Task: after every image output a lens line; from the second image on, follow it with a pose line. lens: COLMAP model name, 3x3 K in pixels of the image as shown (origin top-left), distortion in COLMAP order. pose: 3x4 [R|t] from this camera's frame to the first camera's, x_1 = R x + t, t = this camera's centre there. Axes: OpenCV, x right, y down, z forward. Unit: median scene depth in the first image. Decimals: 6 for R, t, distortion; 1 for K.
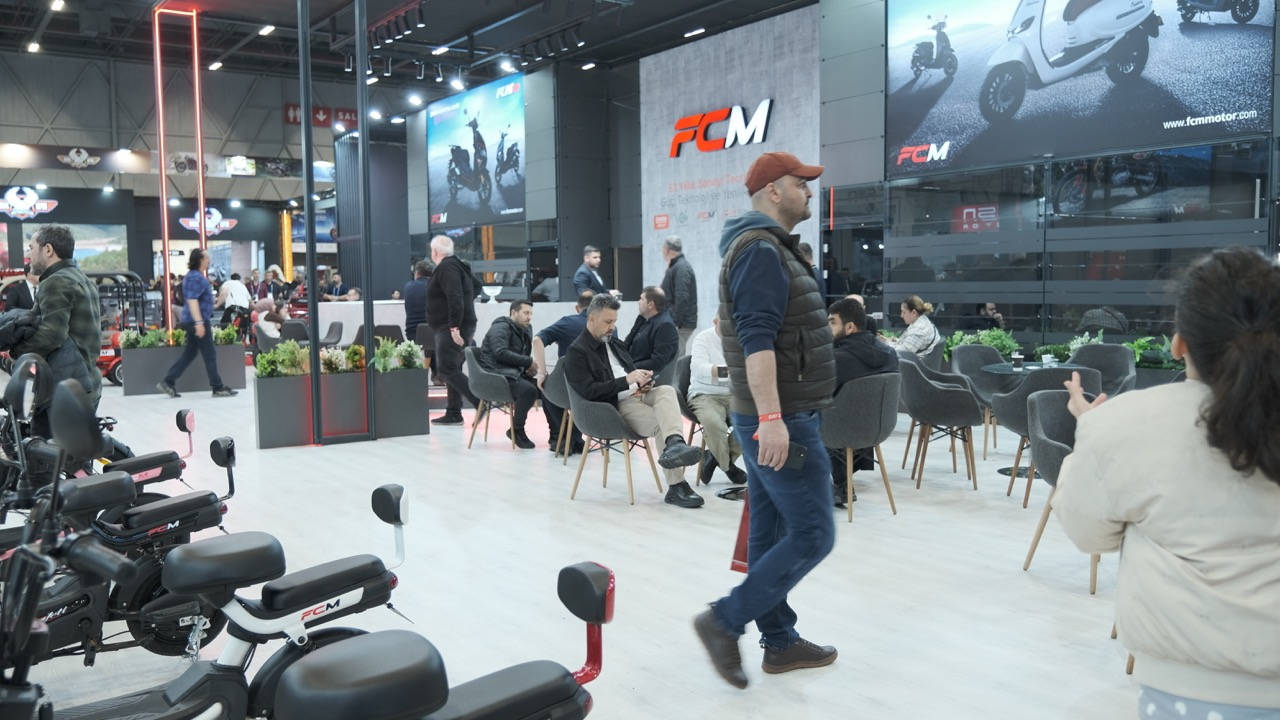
lens RADIAL K [[1011.1, 0, 636.6], [0, 1011.1, 358.9], [0, 0, 1]] dist [-0.011817, -0.009434]
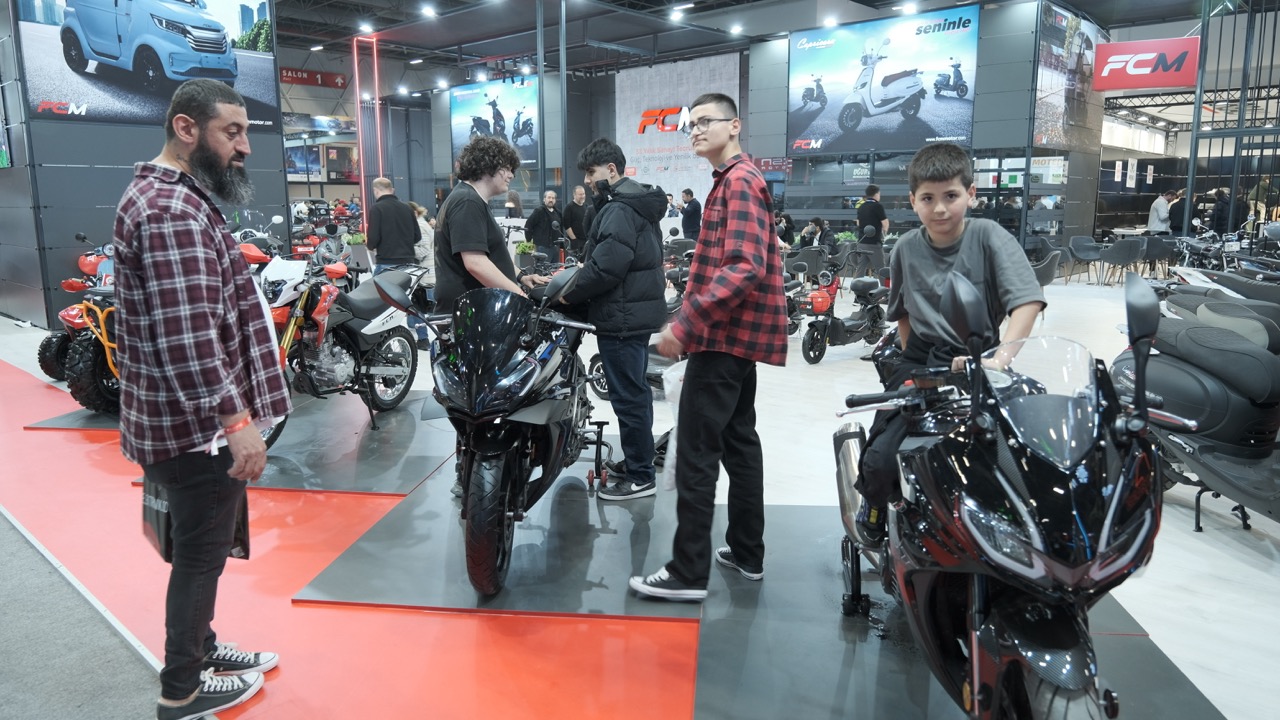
lens RADIAL K [[836.3, 0, 632.2], [0, 836.3, 350.2], [0, 0, 1]] dist [-0.020899, 0.000250]
pose [[0.964577, -0.043642, 0.260168, -0.498878], [0.016753, 0.994364, 0.104685, 0.023215], [-0.263270, -0.096618, 0.959872, -0.533469]]
